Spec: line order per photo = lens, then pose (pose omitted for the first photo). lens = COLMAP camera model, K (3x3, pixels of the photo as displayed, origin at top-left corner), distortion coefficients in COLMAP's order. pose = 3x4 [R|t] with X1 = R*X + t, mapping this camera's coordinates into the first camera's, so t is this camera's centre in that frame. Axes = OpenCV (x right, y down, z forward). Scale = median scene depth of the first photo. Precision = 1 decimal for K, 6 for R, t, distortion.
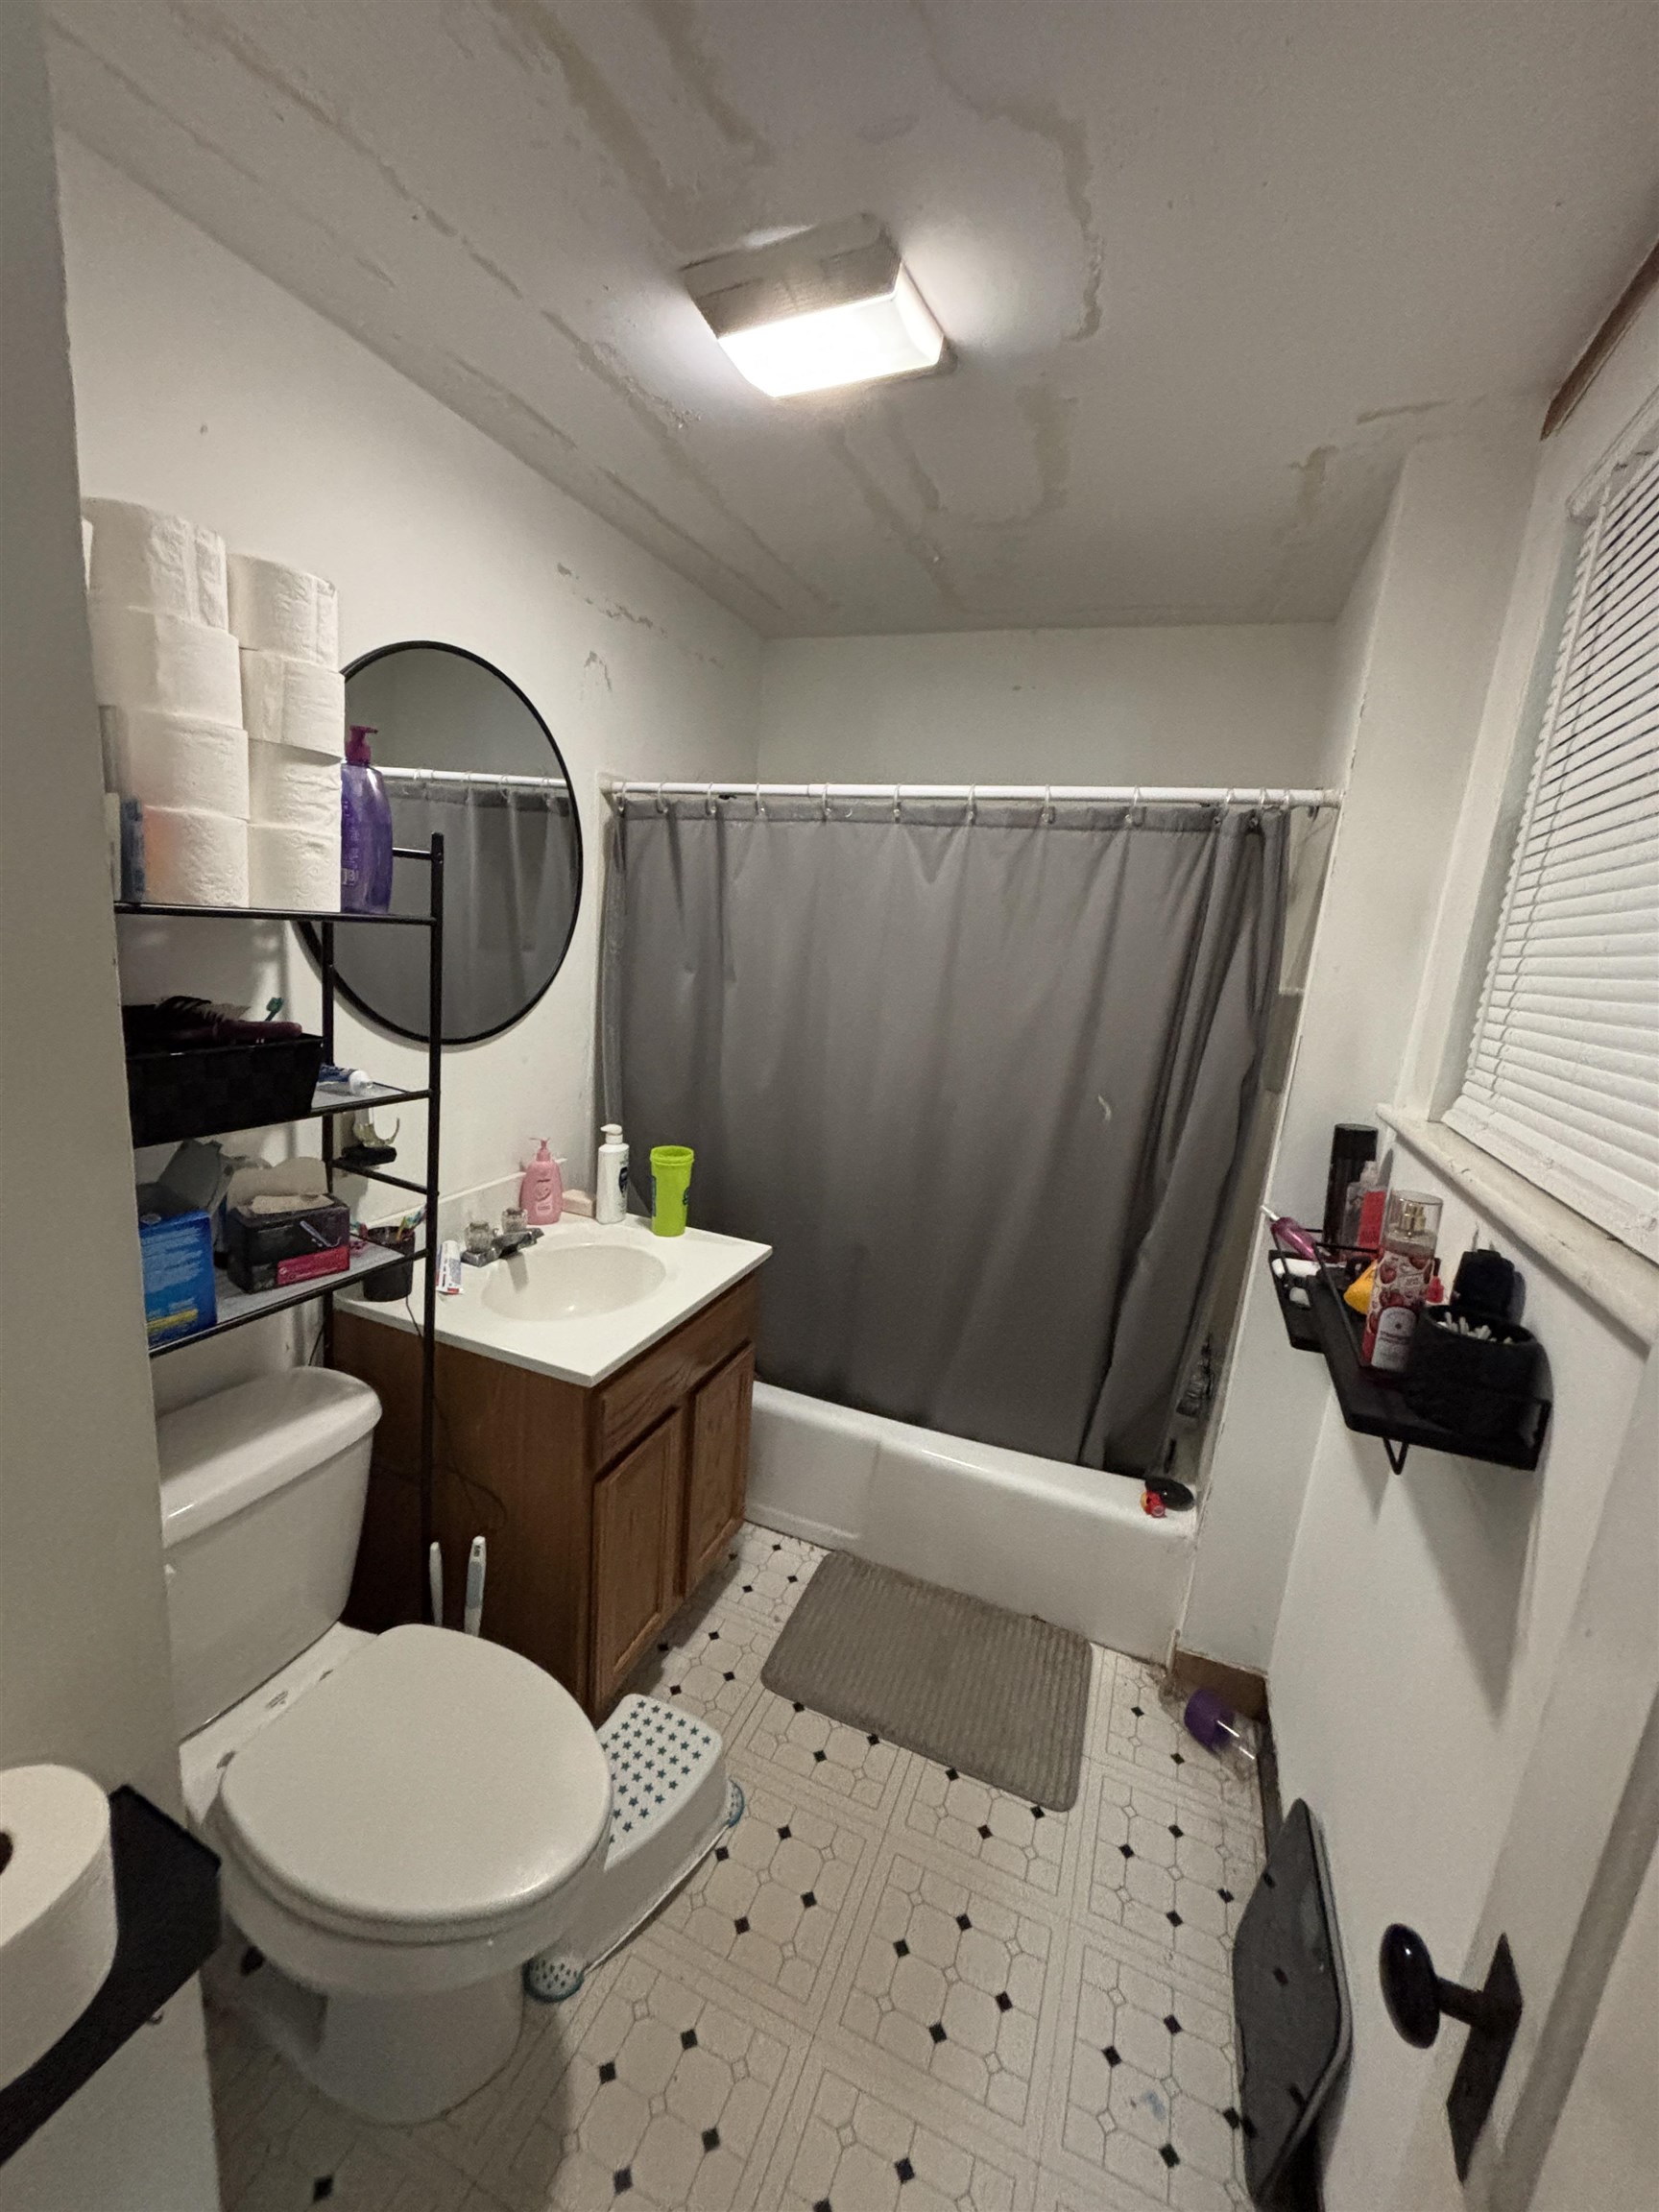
lens RADIAL K [[887.3, 0, 832.3], [0, 887.3, 1110.4], [0, 0, 1]] dist [0.007391, 0.000879]
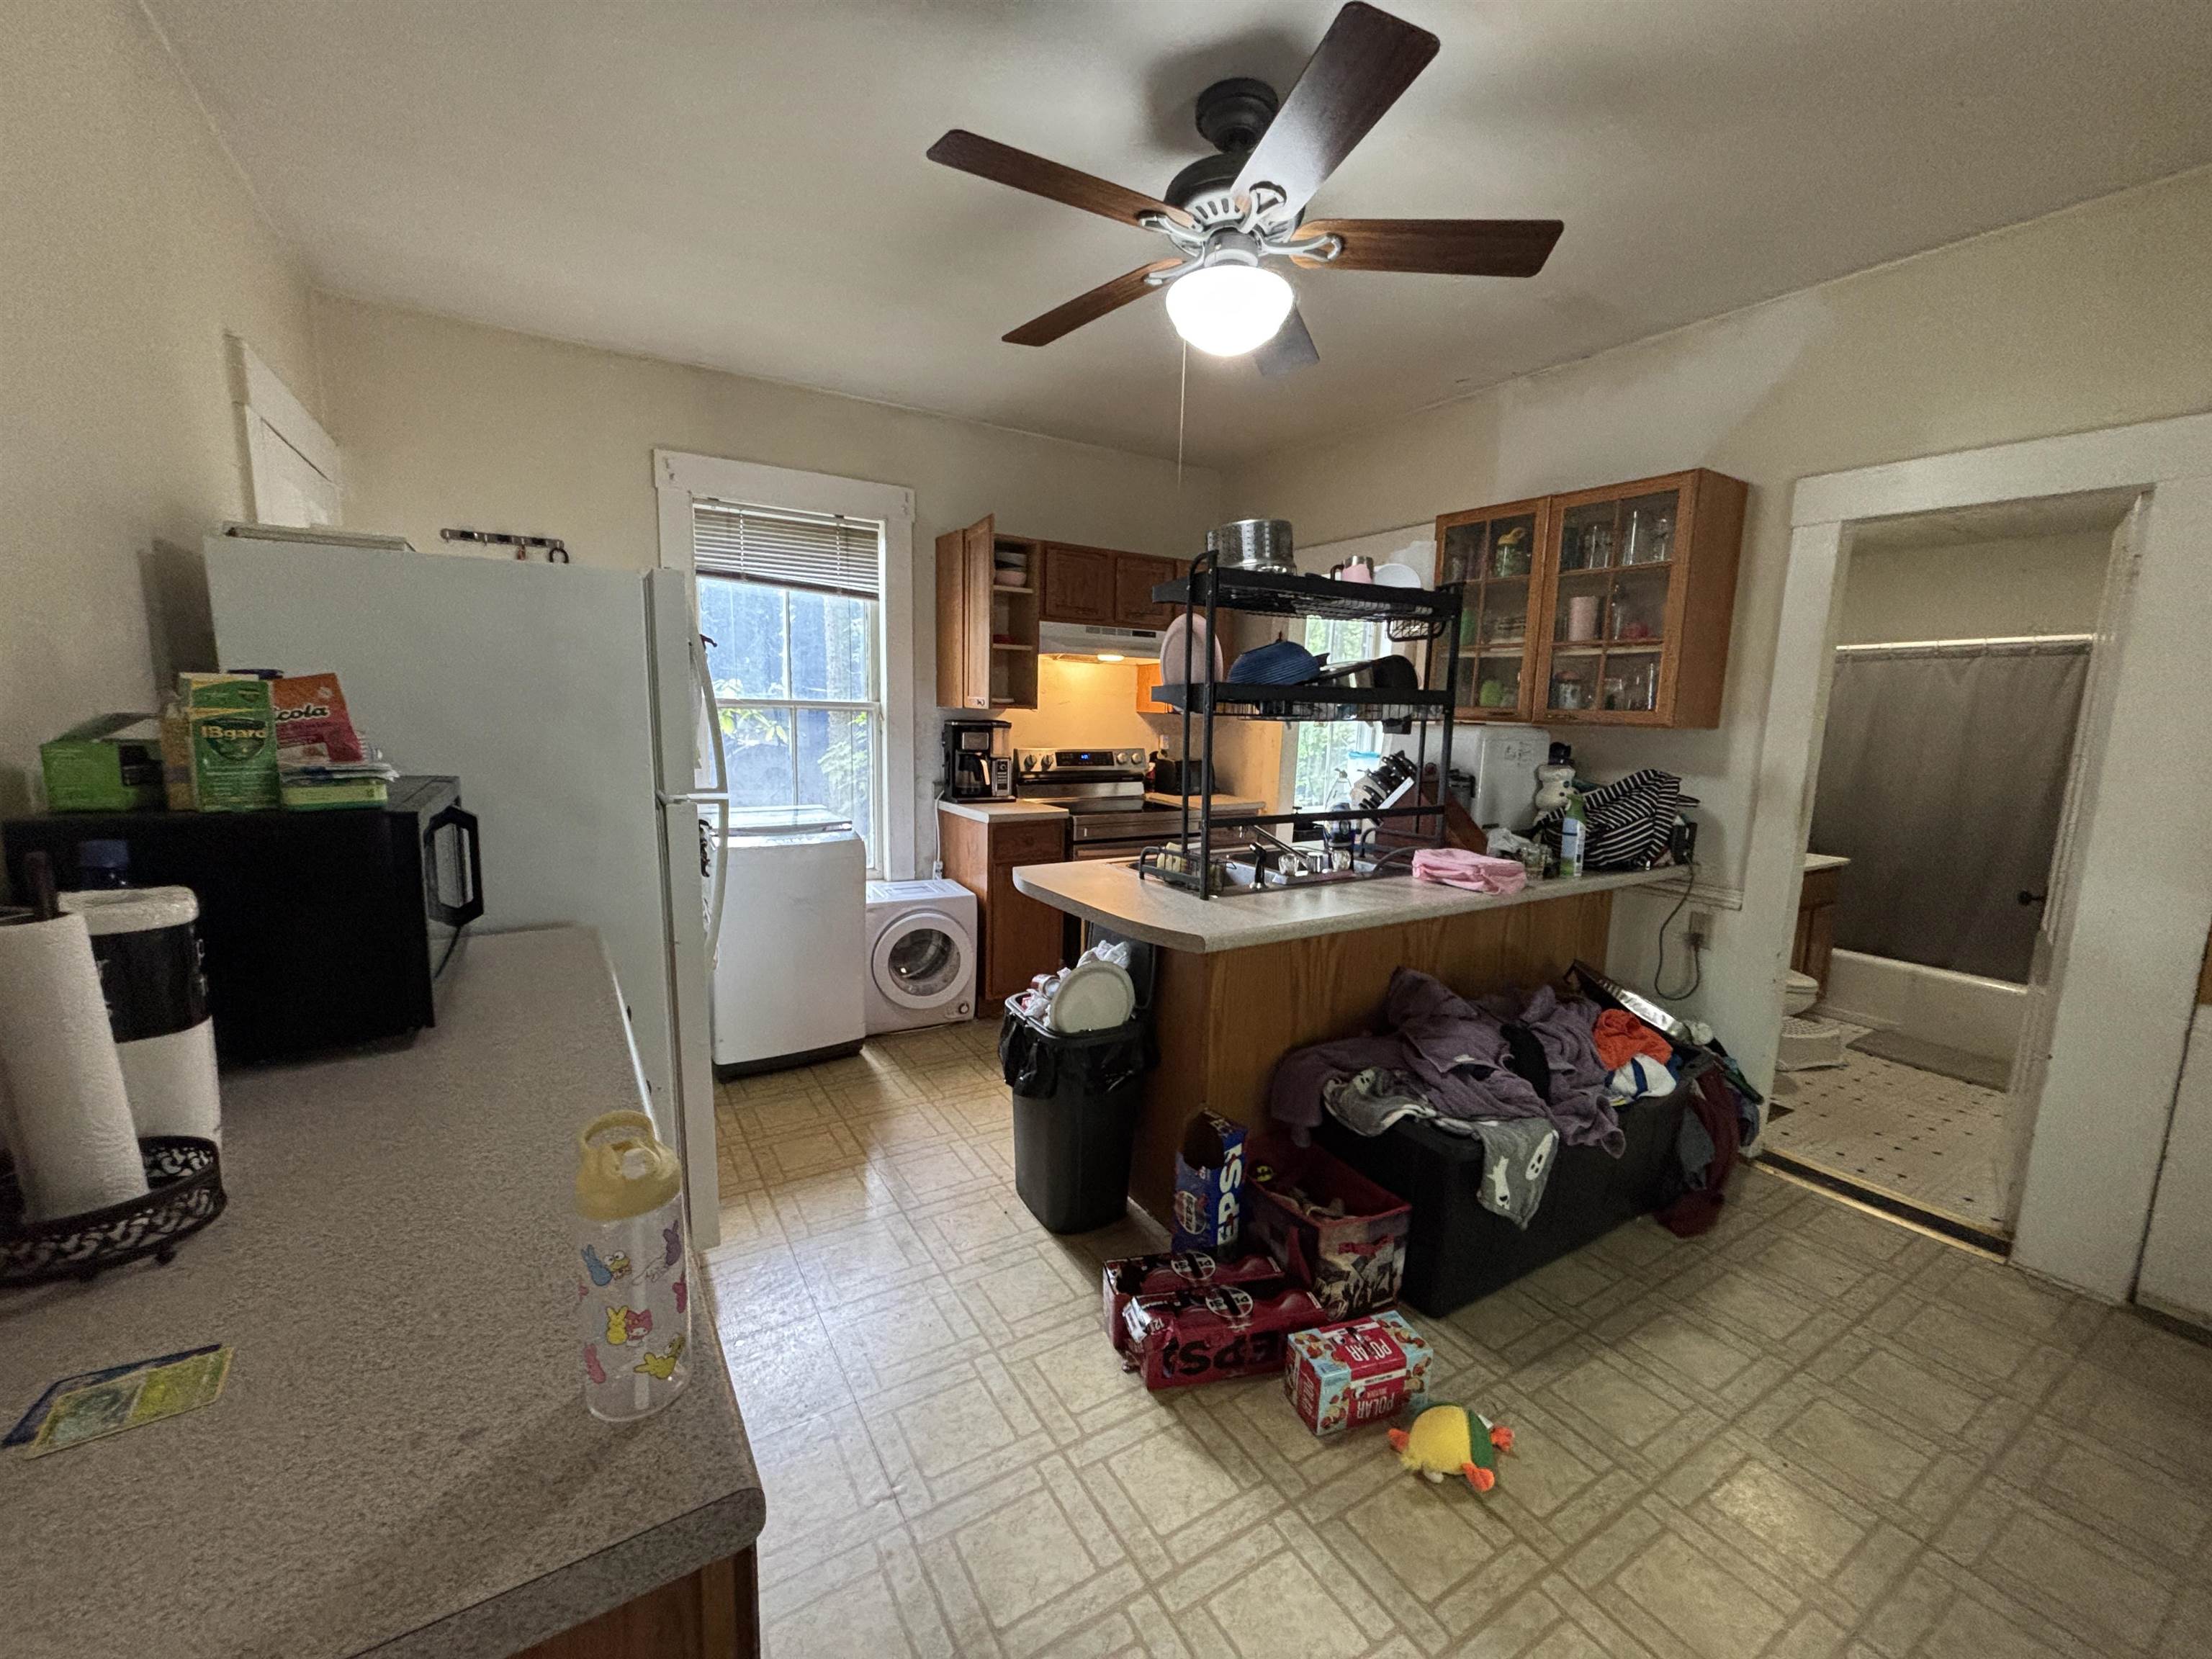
lens RADIAL K [[887.3, 0, 1105.8], [0, 887.3, 834.1], [0, 0, 1]] dist [0.007391, 0.000879]
pose [[0.805358, 0.019644, -0.592464, -0.305288], [-0.073016, 0.995127, -0.066258, 0.466103], [0.588275, 0.096620, 0.802868, -2.242551]]
